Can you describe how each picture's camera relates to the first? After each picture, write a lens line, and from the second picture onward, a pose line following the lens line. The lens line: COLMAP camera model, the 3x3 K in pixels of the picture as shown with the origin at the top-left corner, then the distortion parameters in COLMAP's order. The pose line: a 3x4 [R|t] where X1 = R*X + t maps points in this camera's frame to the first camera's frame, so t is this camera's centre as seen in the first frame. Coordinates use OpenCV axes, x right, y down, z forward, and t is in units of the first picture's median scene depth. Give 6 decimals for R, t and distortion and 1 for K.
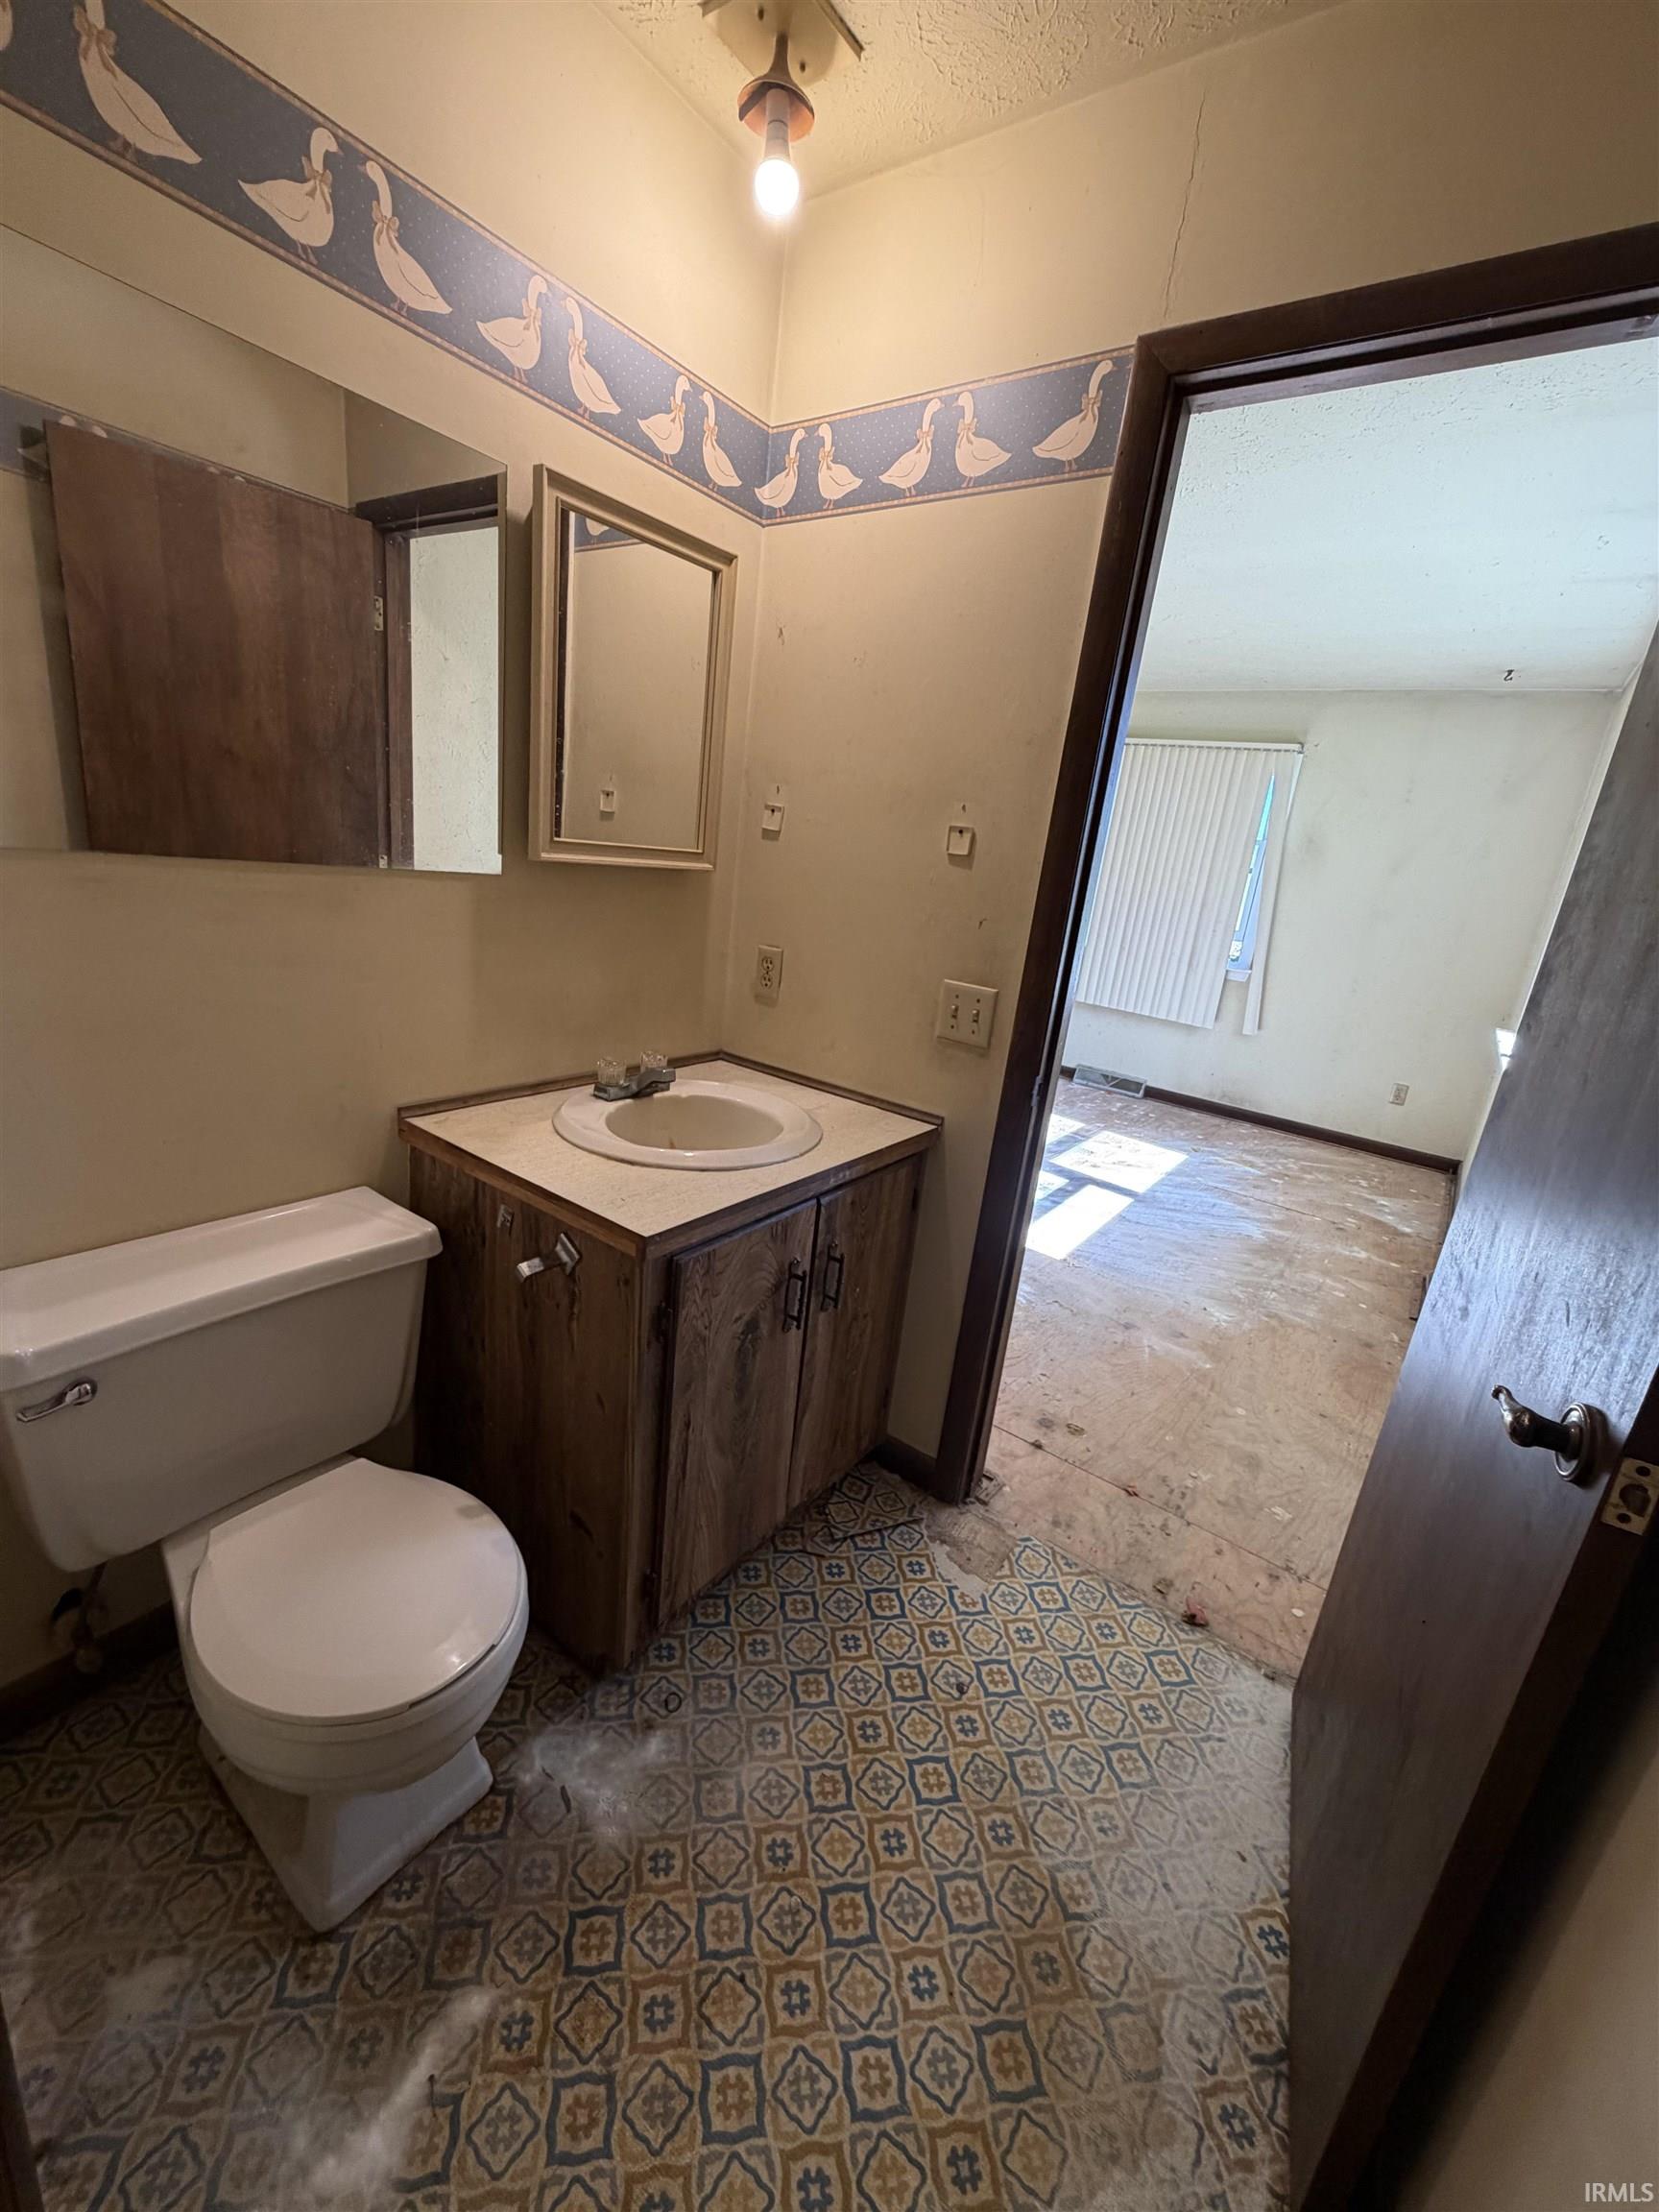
lens RADIAL K [[881.1, 0, 829.5], [0, 881.1, 1106.0], [0, 0, 1]] dist [0.000733, 0.000095]
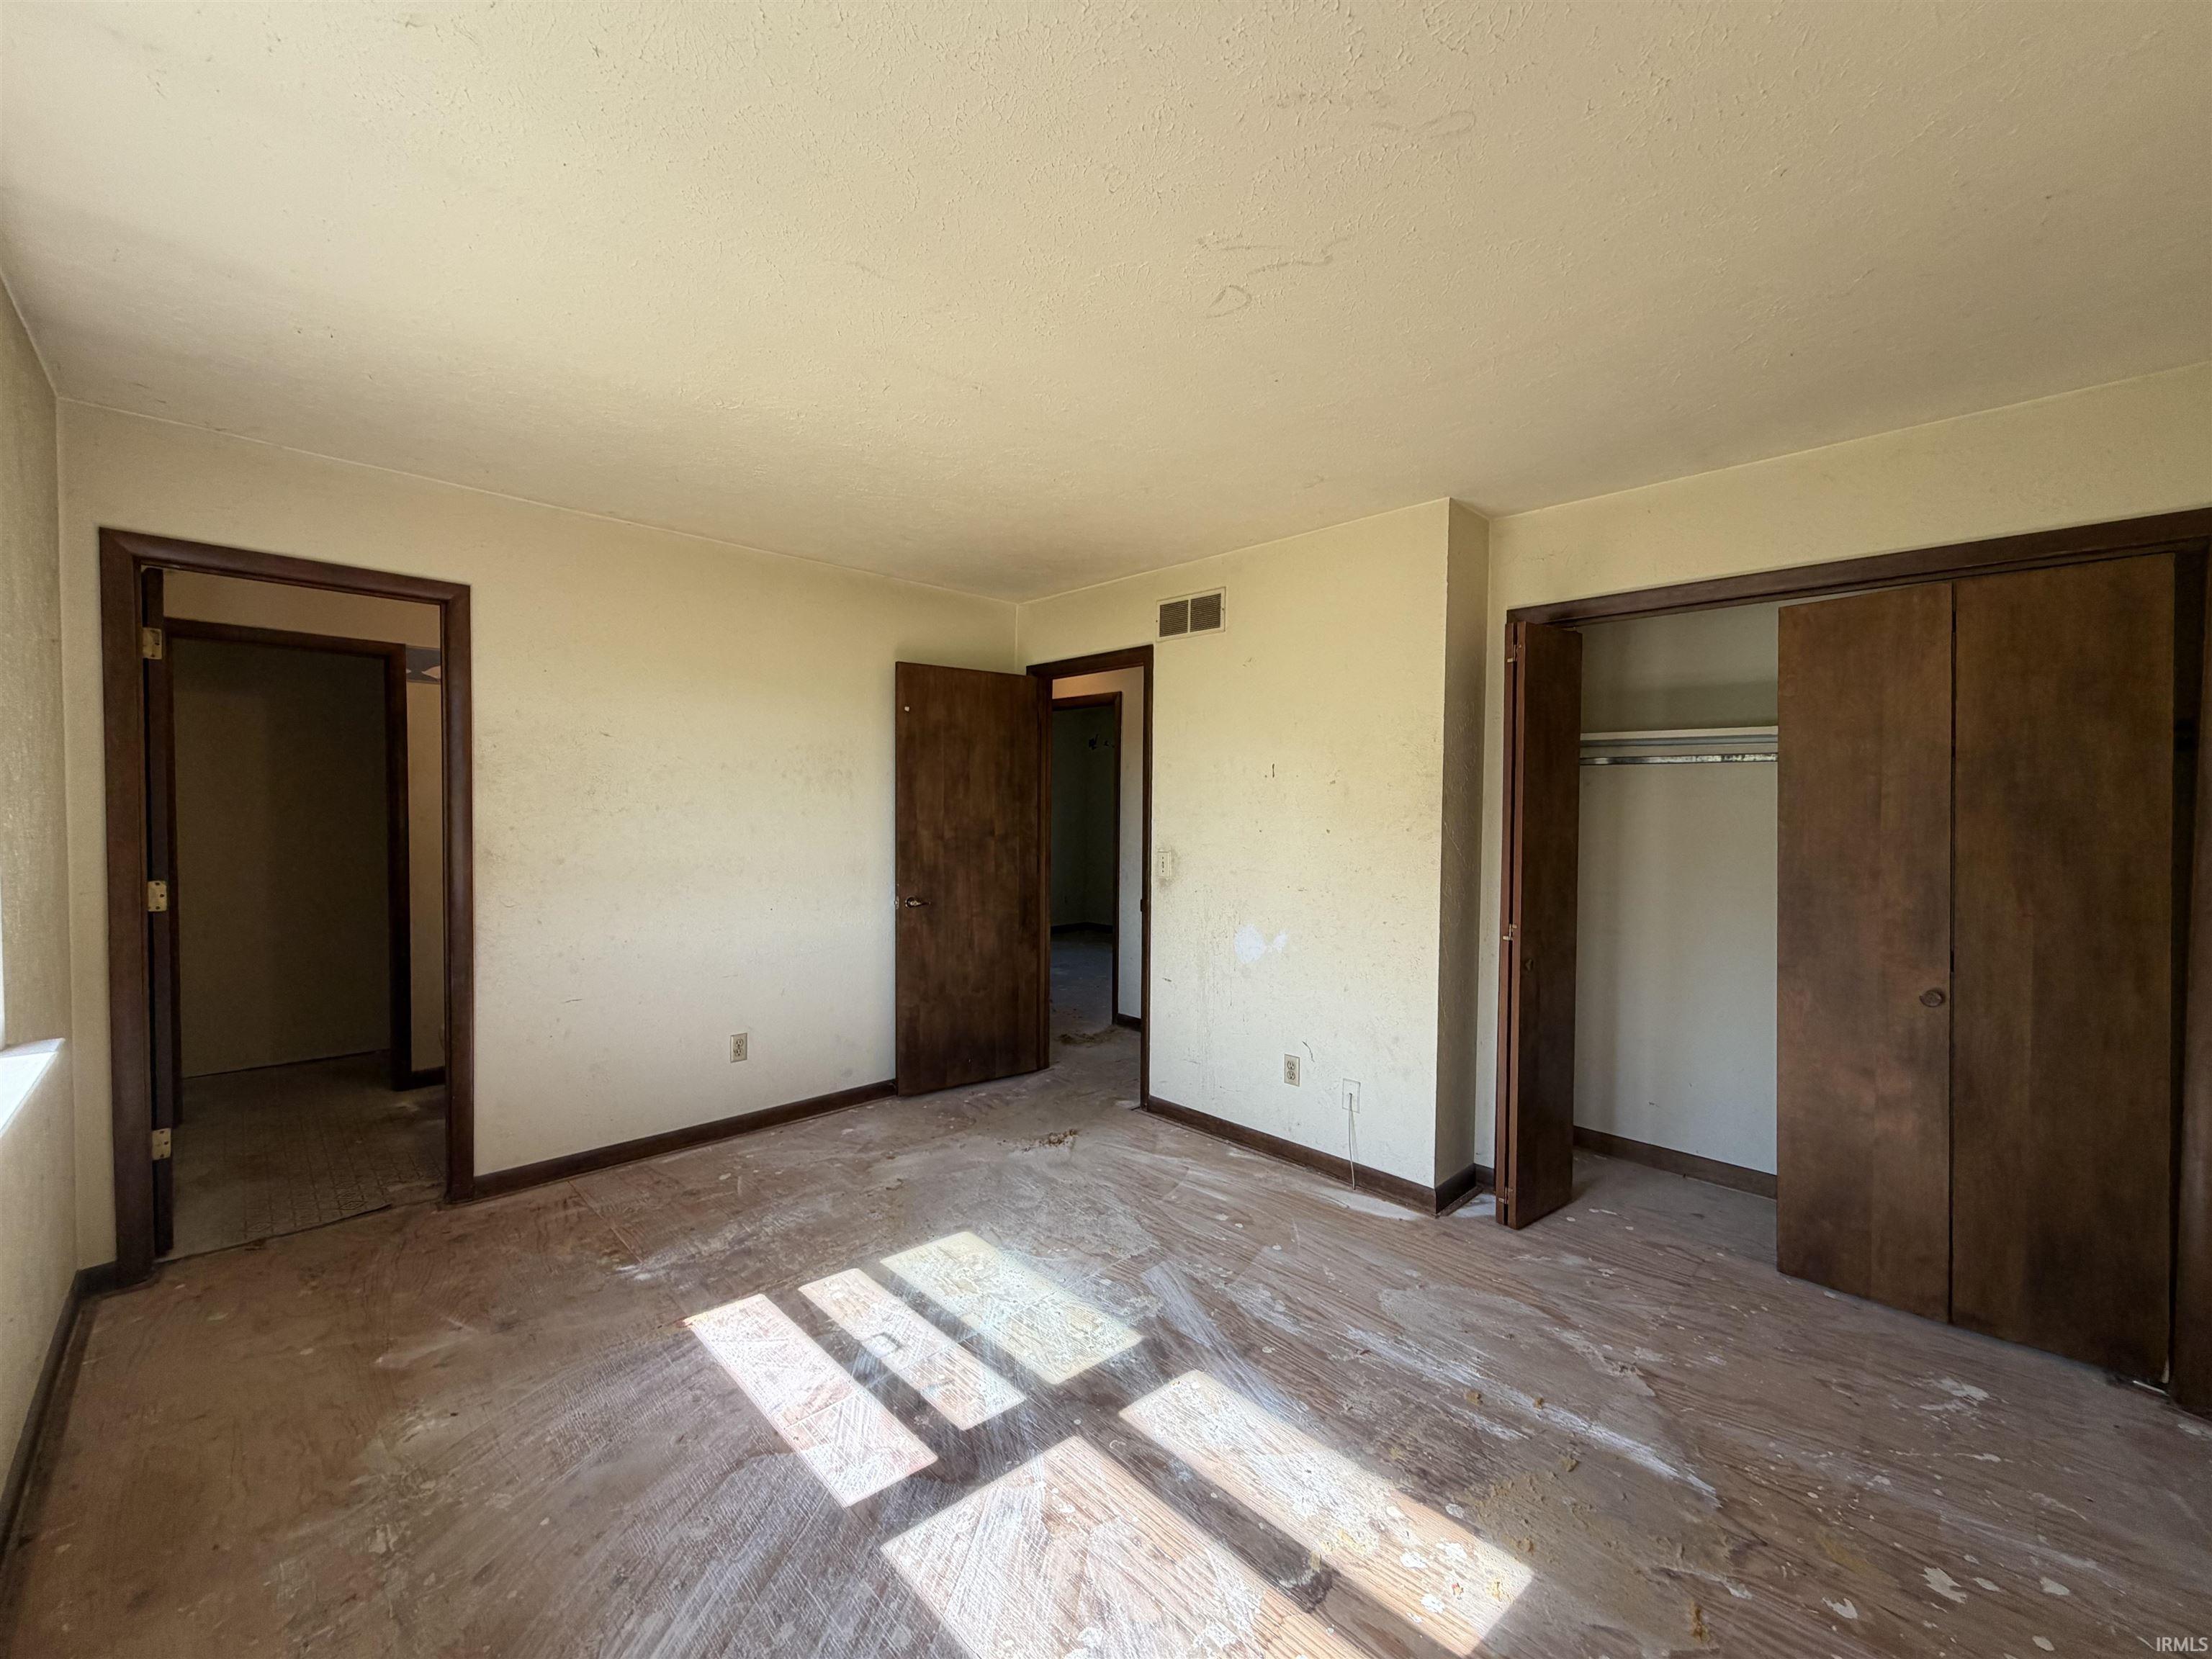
lens RADIAL K [[881.1, 0, 1106.0], [0, 881.1, 829.5], [0, 0, 1]] dist [0.000733, 0.000095]
pose [[-0.162668, -0.091625, -0.982417, 0.979467], [-0.304571, 0.951718, -0.038332, -0.302589], [0.938496, 0.292981, -0.182721, 1.361850]]
